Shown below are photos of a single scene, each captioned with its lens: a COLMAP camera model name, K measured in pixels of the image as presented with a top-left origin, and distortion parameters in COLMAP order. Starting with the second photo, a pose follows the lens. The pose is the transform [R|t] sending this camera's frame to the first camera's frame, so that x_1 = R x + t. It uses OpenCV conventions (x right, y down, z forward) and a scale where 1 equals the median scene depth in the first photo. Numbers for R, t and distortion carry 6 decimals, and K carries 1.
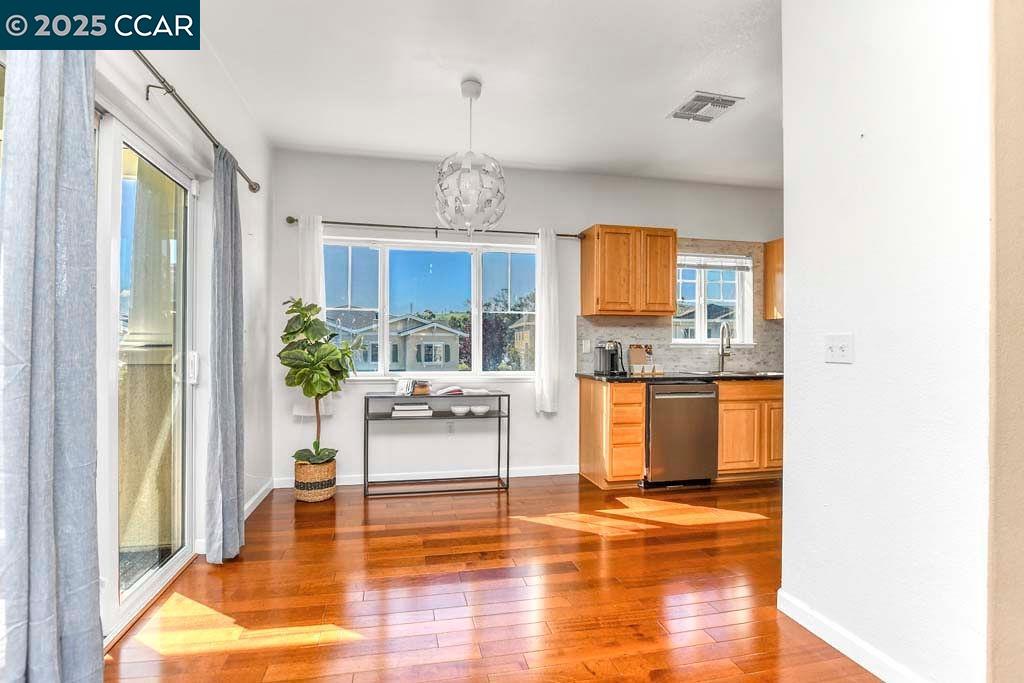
lens RADIAL K [[469.3, 0, 485.8], [0, 469.3, 346.1], [0, 0, 1]] dist [-0.002349, -0.000069]
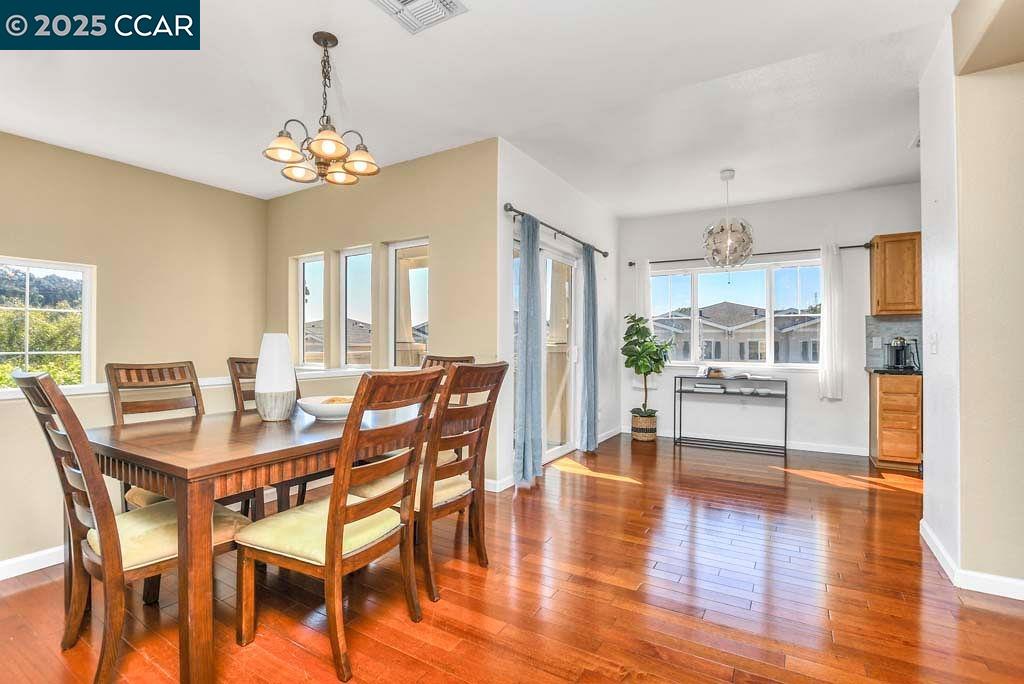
lens RADIAL K [[465.9, 0, 512.0], [0, 465.9, 342.0], [0, 0, 1]] dist [0.000011, -0.000006]
pose [[0.743779, -0.005817, -0.668401, 0.326741], [0.003384, 0.999982, -0.004937, 0.001422], [0.668417, 0.001410, 0.743785, -0.427799]]
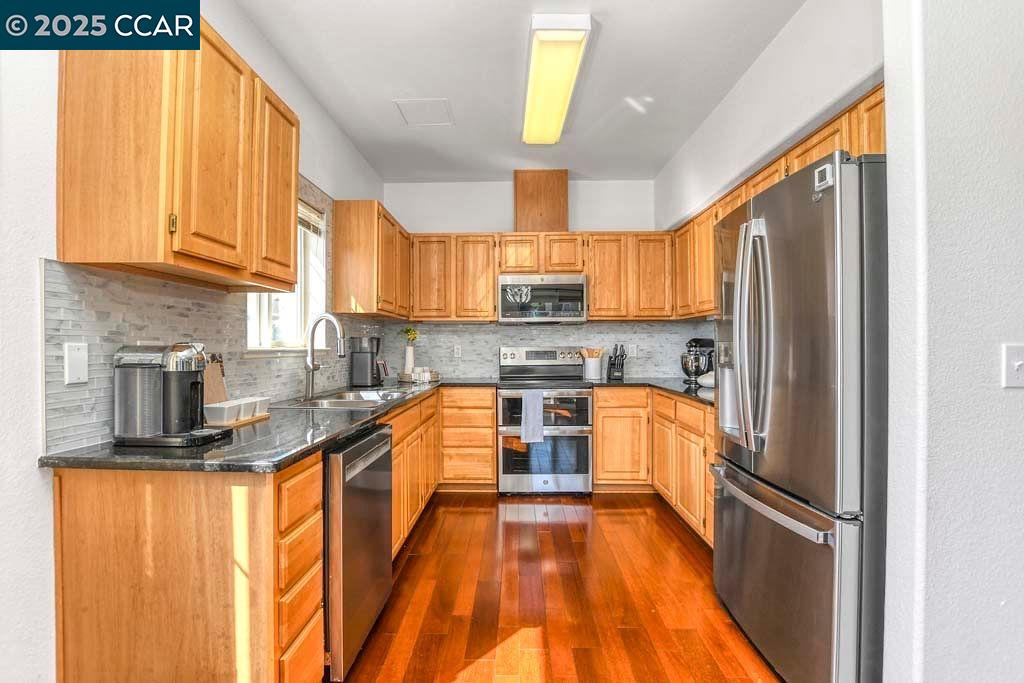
lens RADIAL K [[481.4, 0, 496.8], [0, 481.4, 347.2], [0, 0, 1]] dist [-0.031259, 0.000055]
pose [[0.233358, -0.005211, 0.972377, -0.024592], [0.005534, 0.999977, 0.004031, -0.010102], [-0.972375, 0.004440, 0.233381, 0.693764]]
